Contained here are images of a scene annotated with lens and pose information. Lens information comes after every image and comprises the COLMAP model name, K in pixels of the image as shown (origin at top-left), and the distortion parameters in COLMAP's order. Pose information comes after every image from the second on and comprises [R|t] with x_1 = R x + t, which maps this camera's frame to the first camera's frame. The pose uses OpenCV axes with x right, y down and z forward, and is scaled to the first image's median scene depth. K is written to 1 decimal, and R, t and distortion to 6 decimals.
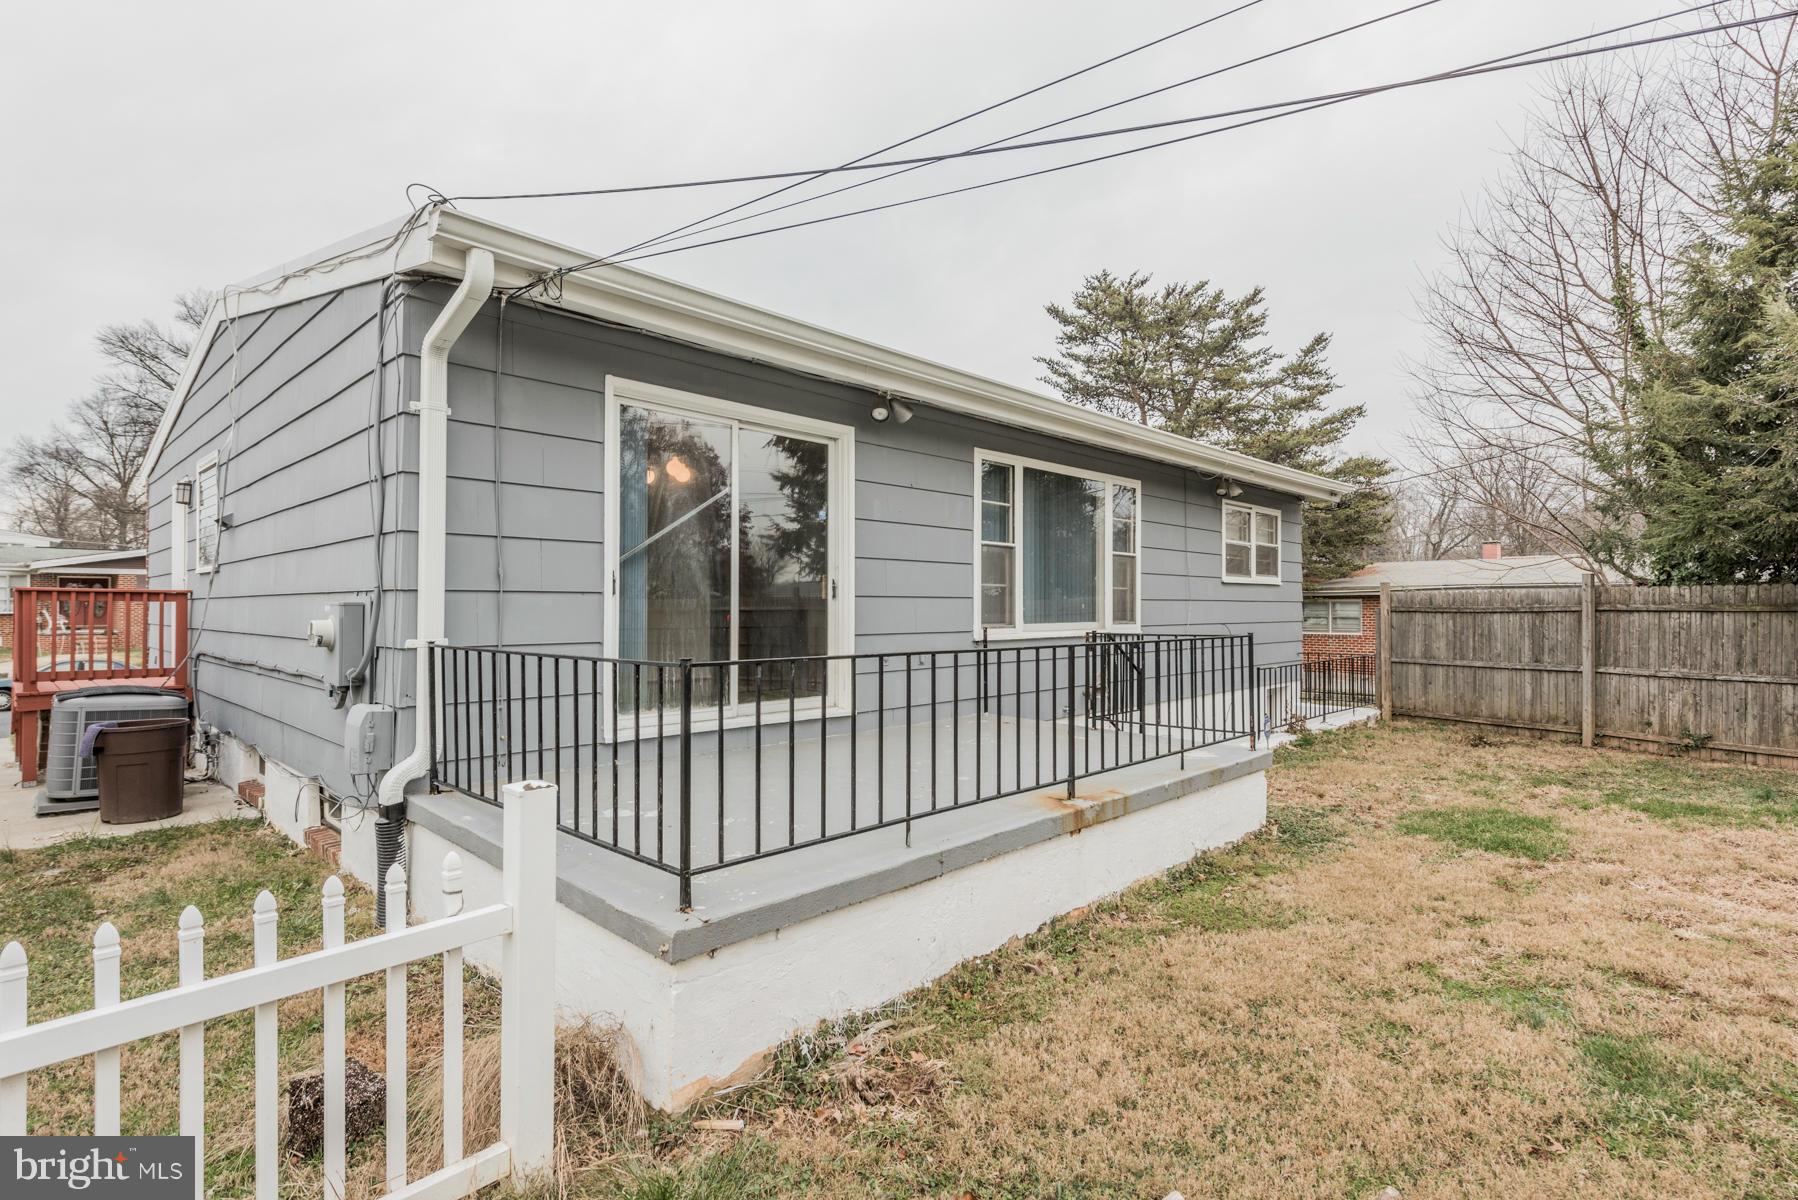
lens RADIAL K [[884.1, 0, 891.1], [0, 884.1, 597.8], [0, 0, 1]] dist [-0.002980, -0.000579]
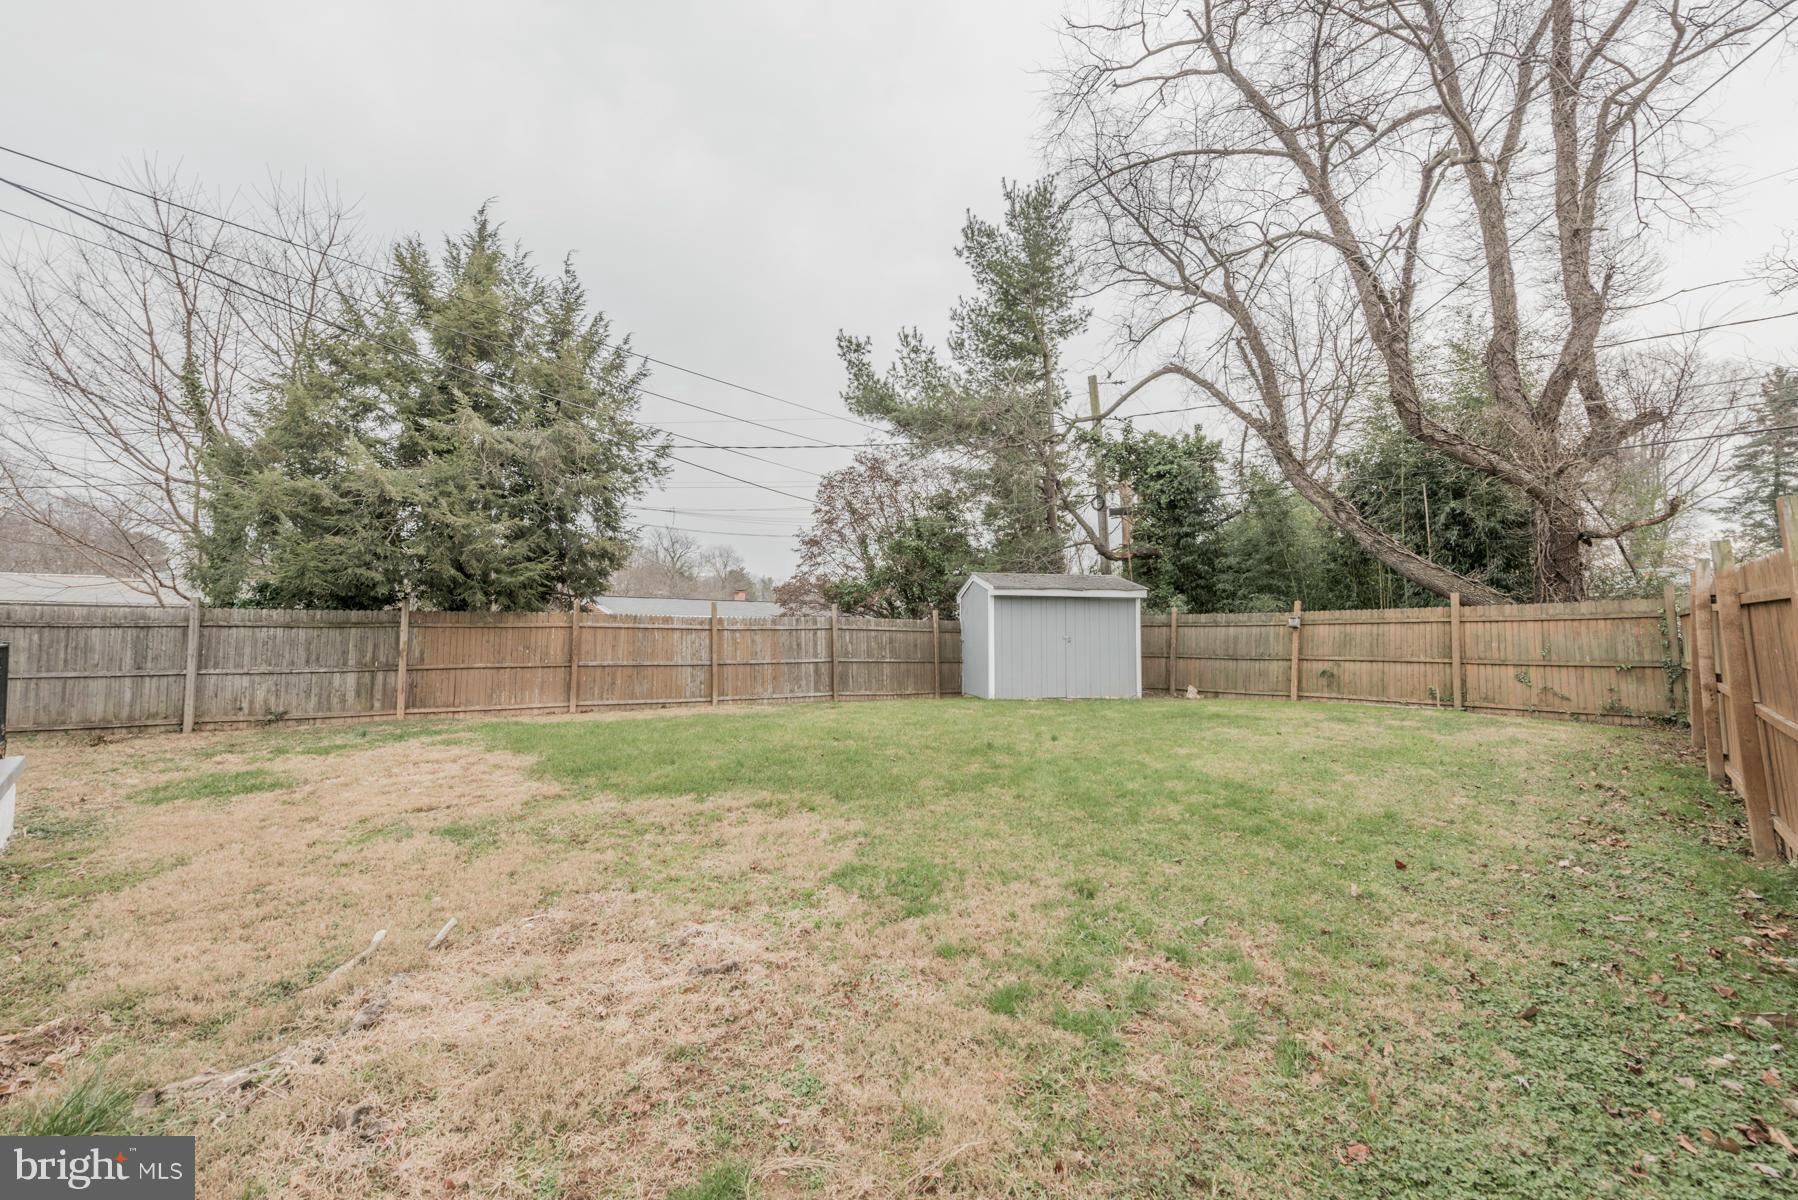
lens RADIAL K [[701.5, 0, 896.5], [0, 701.5, 602.0], [0, 0, 1]] dist [0.006307, -0.000133]
pose [[-0.007520, 0.042782, 0.999056, -0.244365], [-0.017594, 0.998924, -0.042909, 0.005787], [-0.999817, -0.017900, -0.006759, -0.011651]]
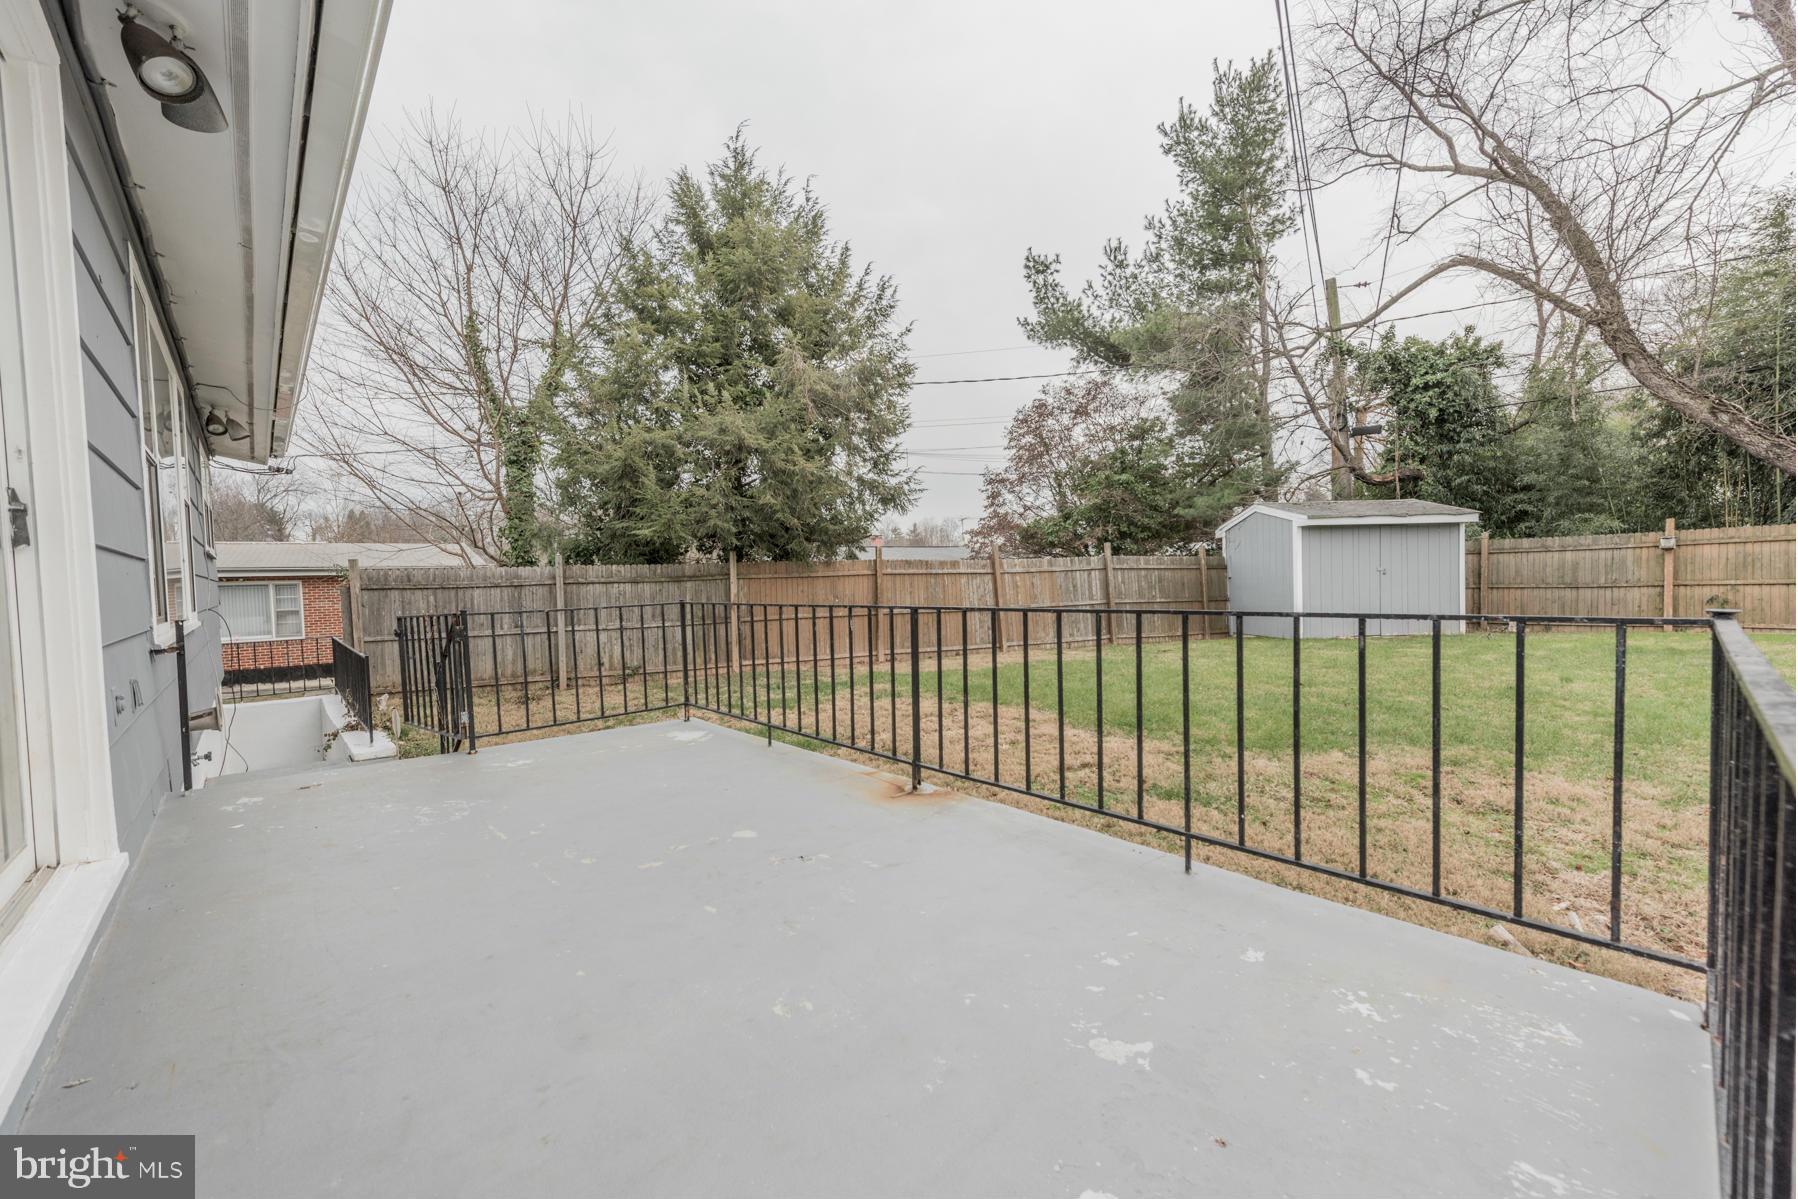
lens RADIAL K [[701.5, 0, 886.1], [0, 701.5, 601.7], [0, 0, 1]] dist [0.006307, -0.000133]
pose [[0.080484, -0.037330, 0.996057, -0.193155], [0.013970, 0.999243, 0.036321, 0.010540], [-0.996658, 0.010991, 0.080944, 0.447620]]
